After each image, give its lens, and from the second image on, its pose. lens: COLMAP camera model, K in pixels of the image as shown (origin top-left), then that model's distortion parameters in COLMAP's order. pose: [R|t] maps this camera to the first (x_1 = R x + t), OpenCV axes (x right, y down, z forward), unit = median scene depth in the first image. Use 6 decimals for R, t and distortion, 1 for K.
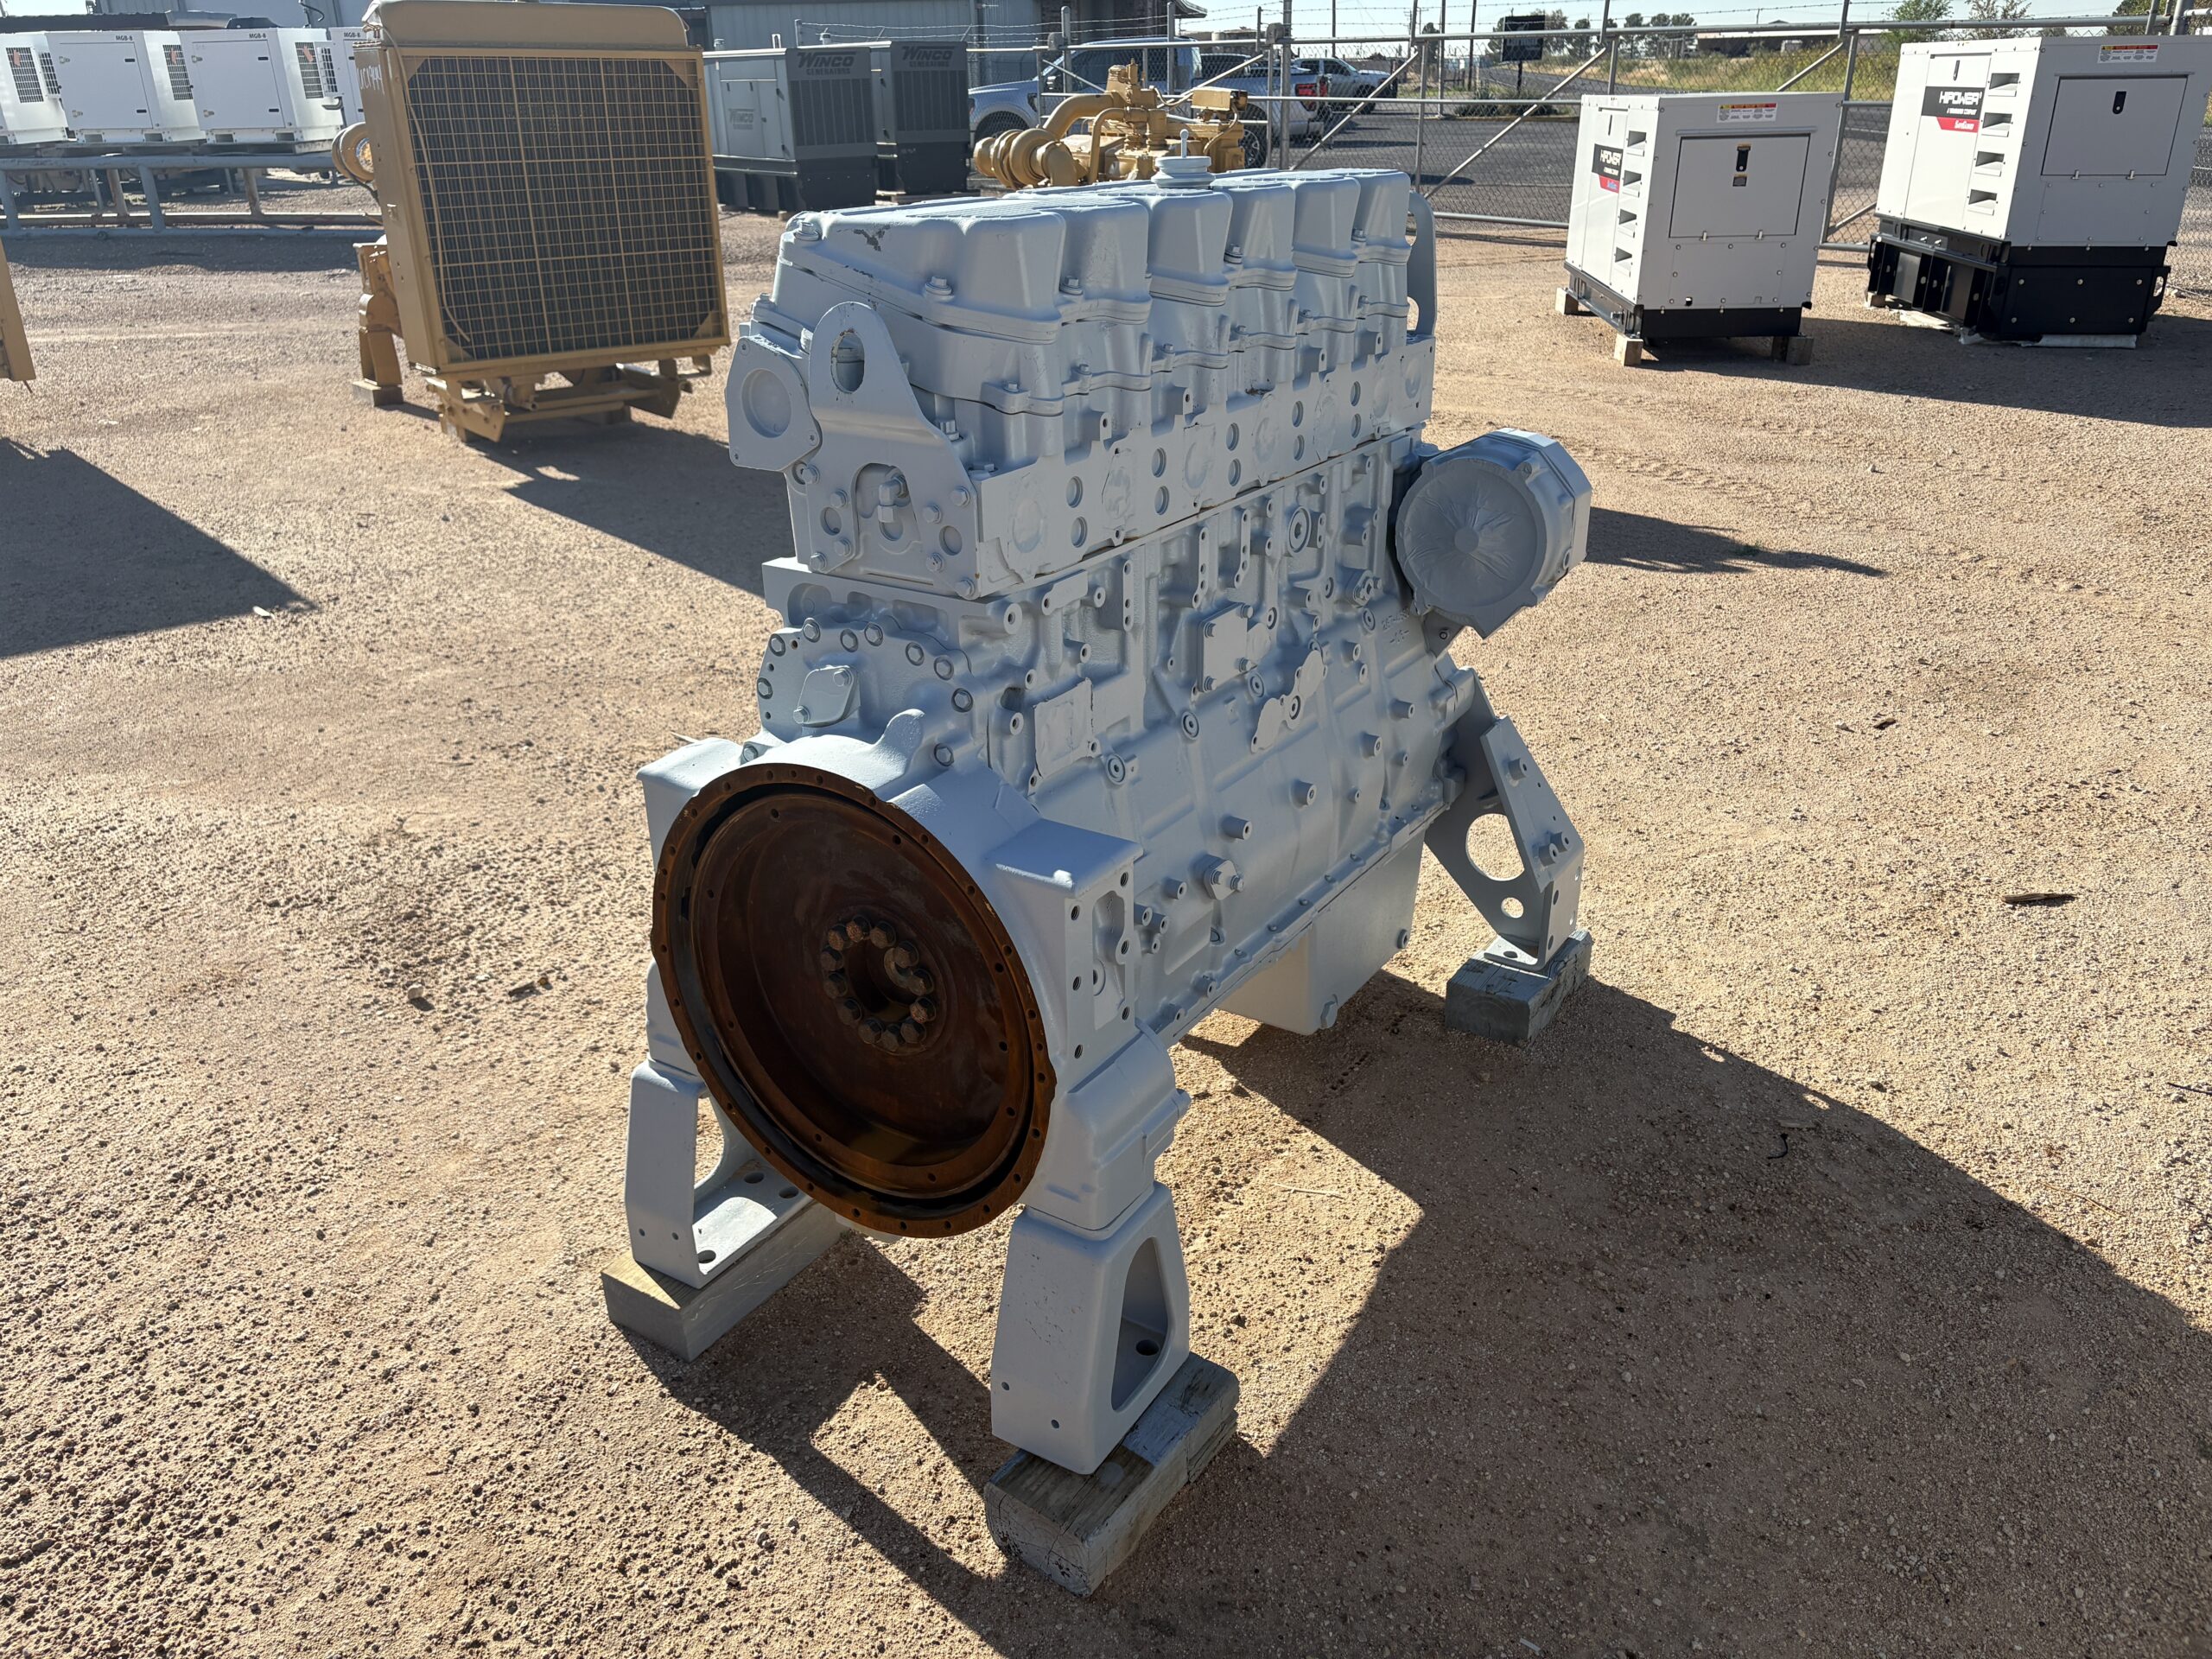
lens RADIAL K [[1686.6, 0, 1106.6], [0, 1686.6, 830.5], [0, 0, 1]] dist [0.012644, -0.000105]
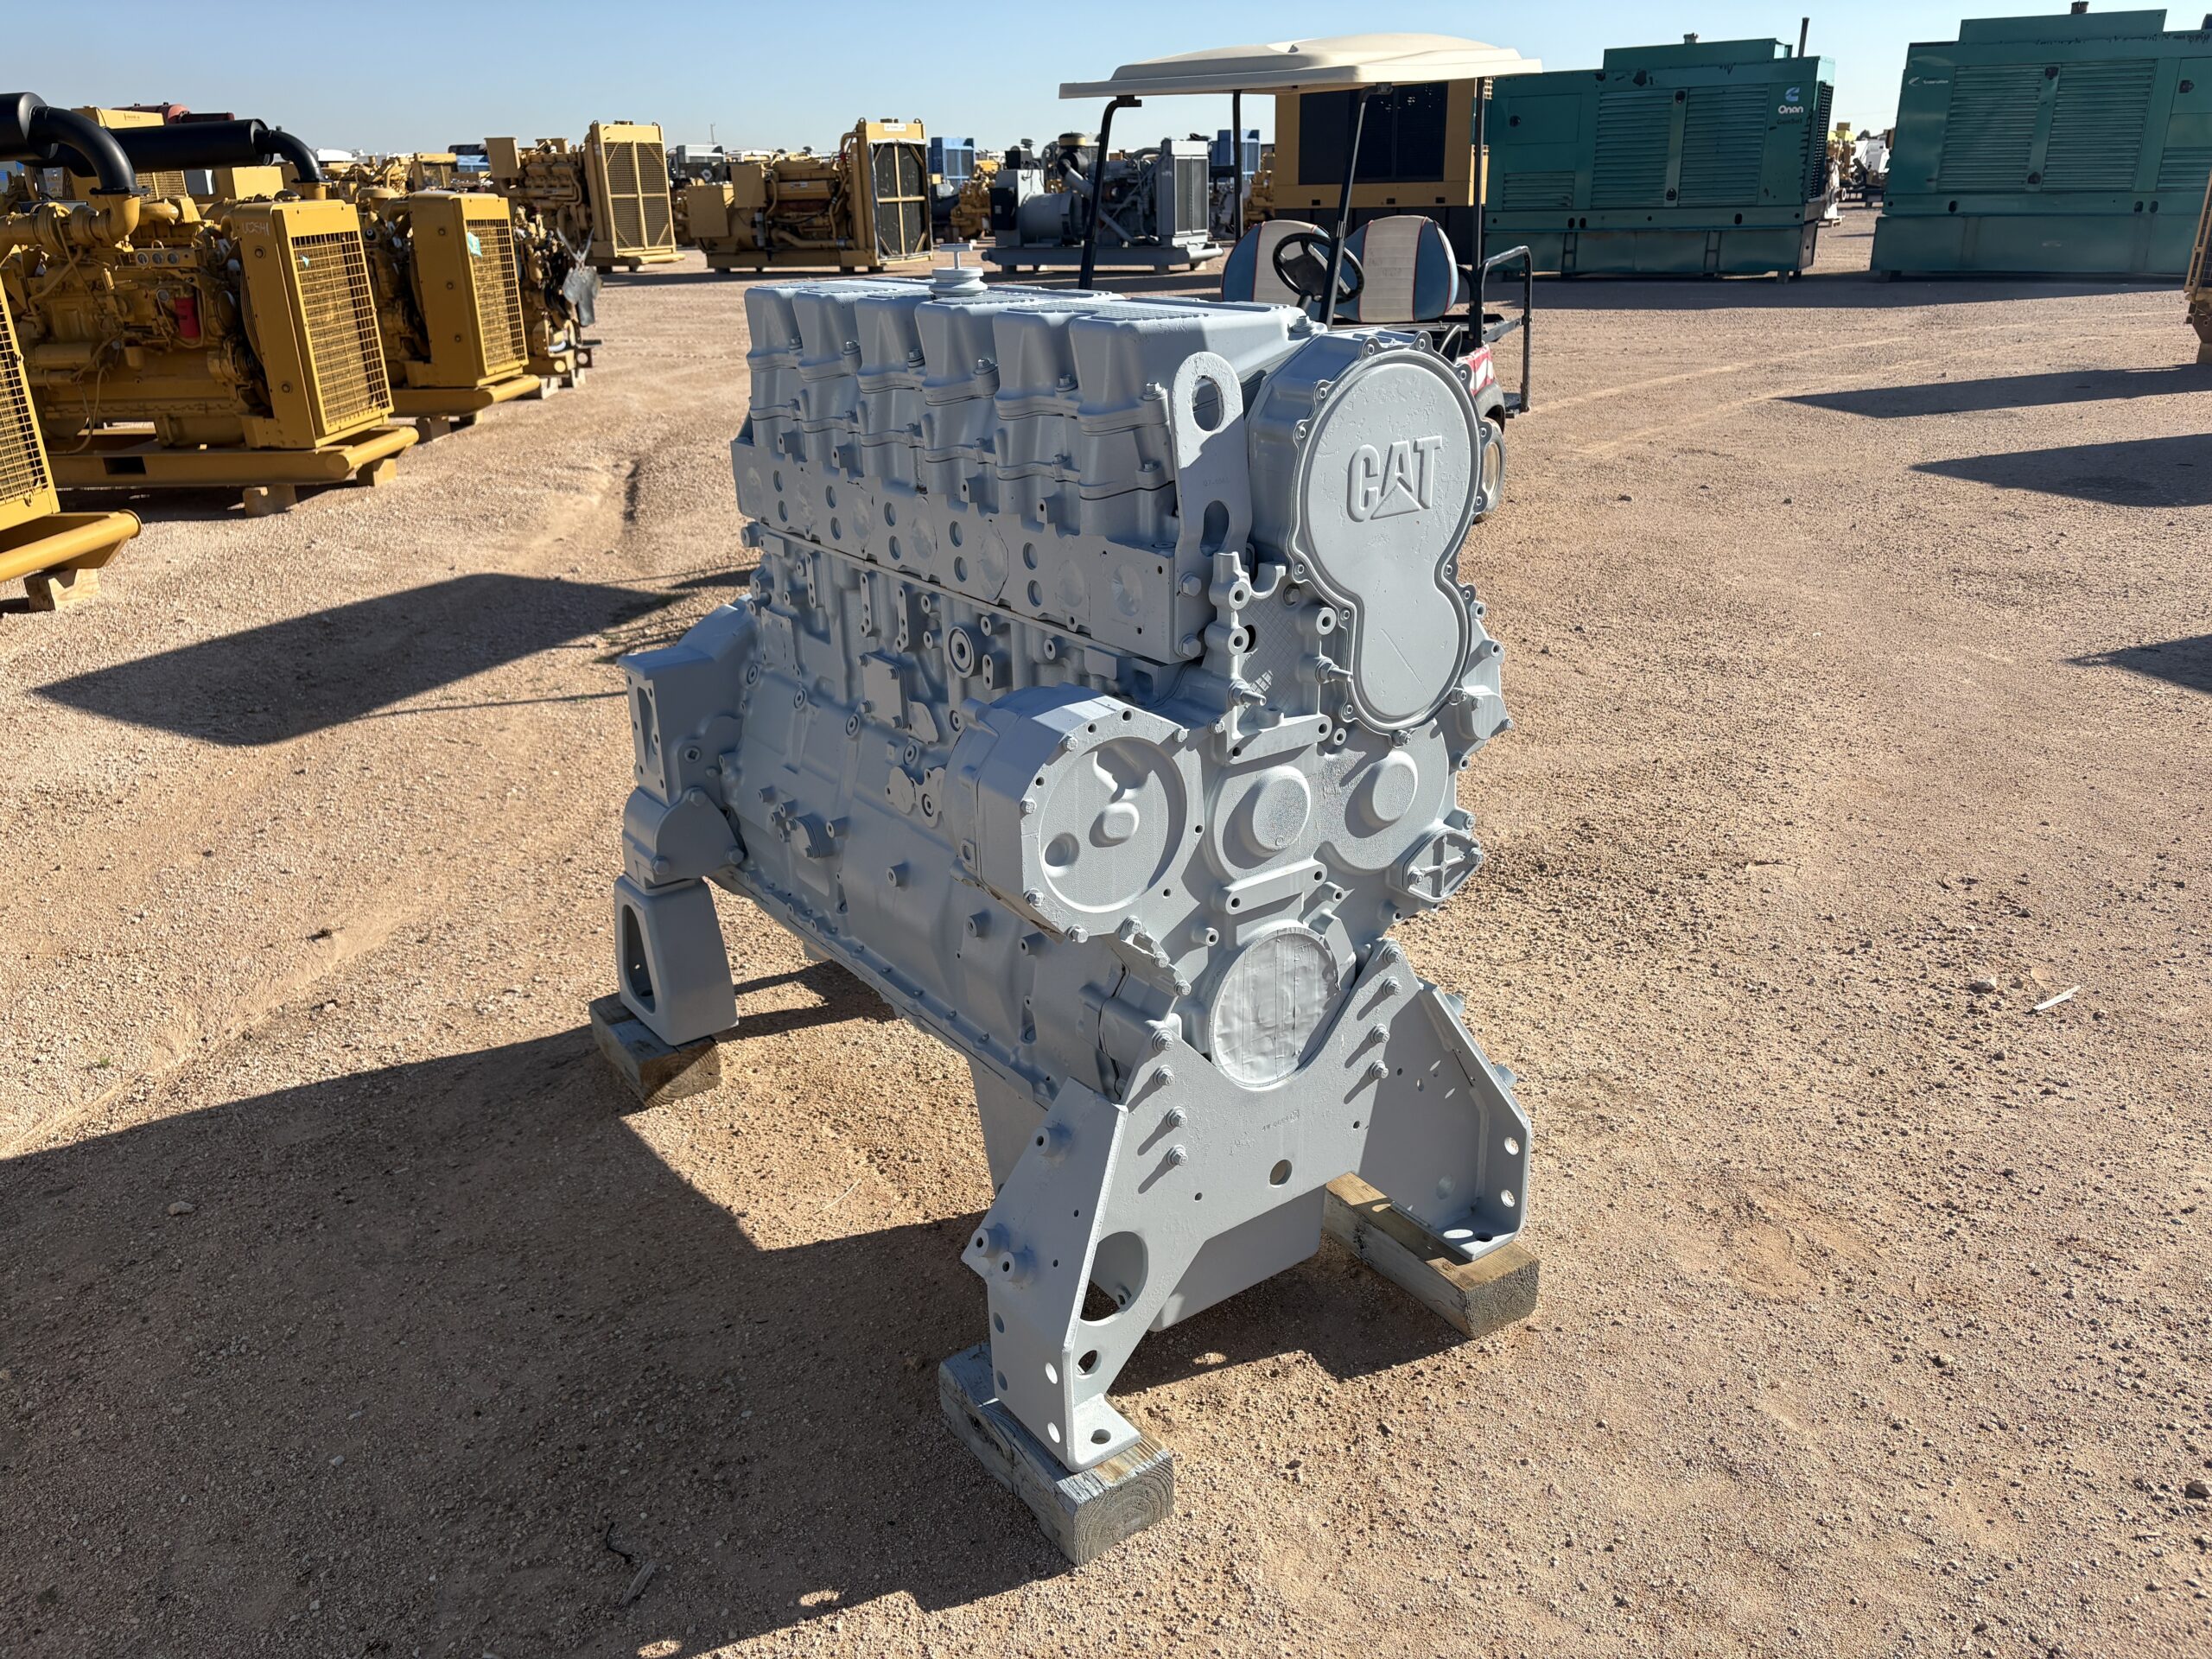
lens RADIAL K [[1686.6, 0, 1102.0], [0, 1686.6, 829.7], [0, 0, 1]] dist [0.012644, -0.000105]
pose [[-0.368668, 0.359311, -0.857309, 0.925309], [-0.343275, 0.804458, 0.484779, -0.577618], [0.863856, 0.473015, -0.173235, 1.241284]]
